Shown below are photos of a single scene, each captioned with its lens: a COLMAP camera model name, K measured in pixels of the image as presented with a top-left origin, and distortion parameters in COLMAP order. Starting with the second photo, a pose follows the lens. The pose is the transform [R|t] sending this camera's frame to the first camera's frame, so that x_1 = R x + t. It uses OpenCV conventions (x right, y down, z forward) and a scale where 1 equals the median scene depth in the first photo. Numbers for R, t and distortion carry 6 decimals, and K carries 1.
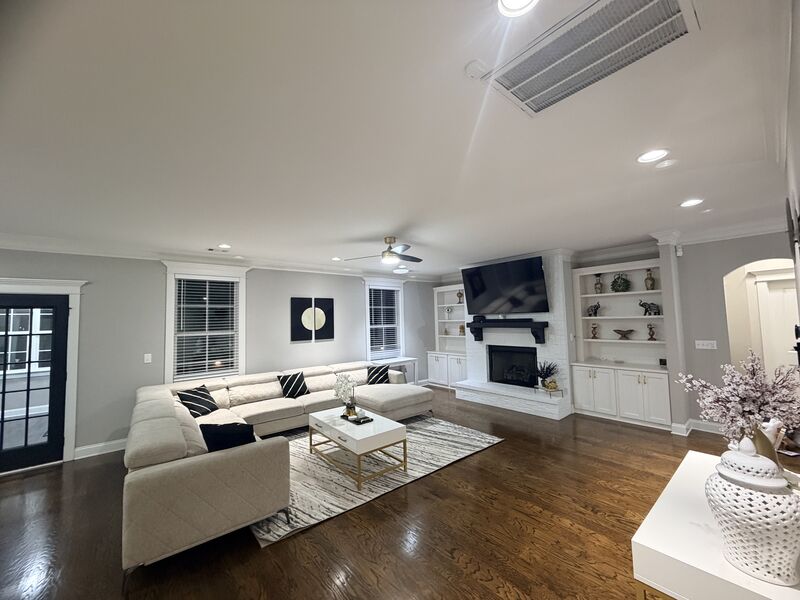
lens RADIAL K [[320.3, 0, 396.3], [0, 320.3, 292.5], [0, 0, 1]] dist [-0.000619, -0.000257]
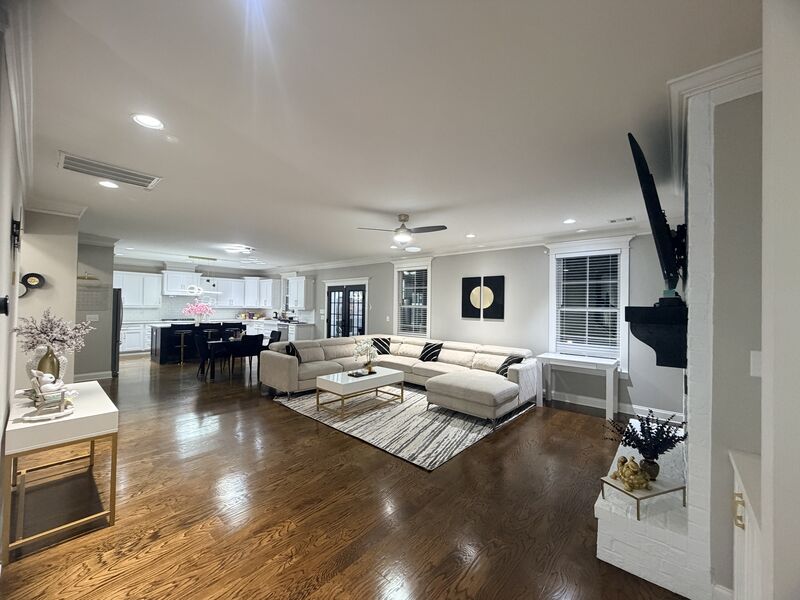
lens RADIAL K [[320.3, 0, 397.3], [0, 320.3, 306.1], [0, 0, 1]] dist [-0.000619, -0.000257]
pose [[0.153793, 0.043918, -0.987127, 0.729522], [0.077985, 0.995356, 0.056435, 0.032667], [0.985021, -0.085661, 0.149653, 0.608878]]
